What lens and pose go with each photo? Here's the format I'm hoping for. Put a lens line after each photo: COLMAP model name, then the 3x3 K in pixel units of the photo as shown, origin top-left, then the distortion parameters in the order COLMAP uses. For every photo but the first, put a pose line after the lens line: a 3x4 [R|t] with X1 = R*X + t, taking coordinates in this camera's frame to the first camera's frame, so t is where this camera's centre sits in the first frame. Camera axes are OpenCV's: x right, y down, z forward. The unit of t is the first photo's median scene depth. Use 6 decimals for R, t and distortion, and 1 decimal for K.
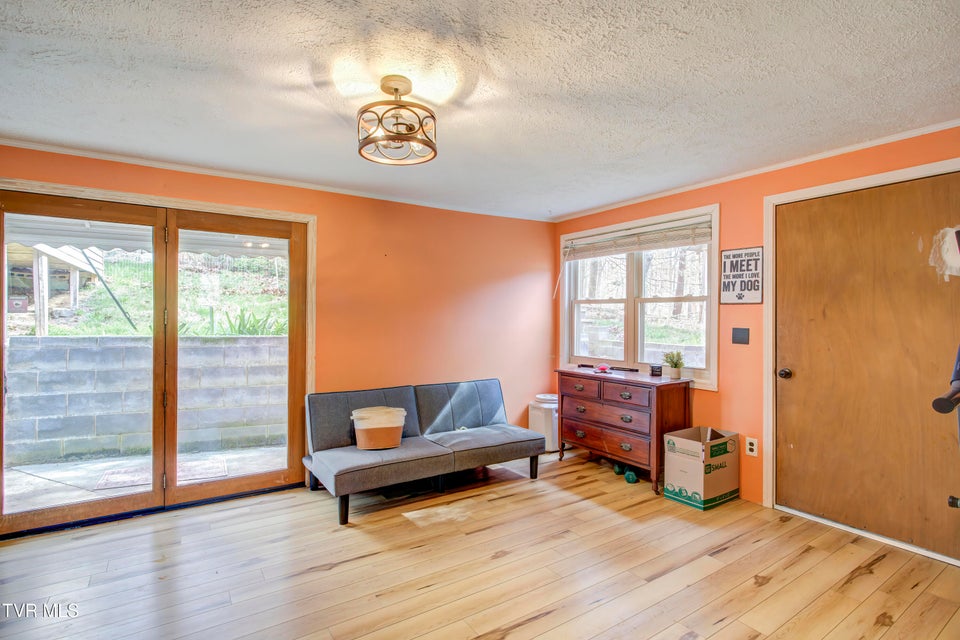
lens RADIAL K [[471.4, 0, 479.4], [0, 471.4, 320.2], [0, 0, 1]] dist [-0.011499, 0.002579]
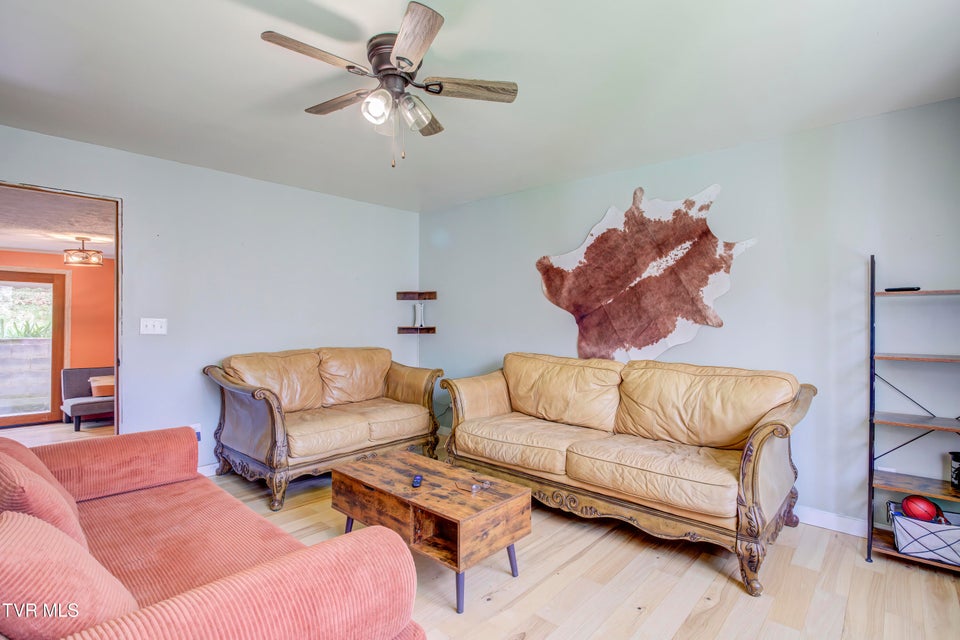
lens RADIAL K [[471.4, 0, 480.4], [0, 471.4, 319.0], [0, 0, 1]] dist [-0.011499, 0.002579]
pose [[0.965962, 0.002433, 0.258674, 0.699266], [-0.000640, 0.999975, -0.007013, -0.025916], [-0.258685, 0.006608, 0.965939, -1.124160]]
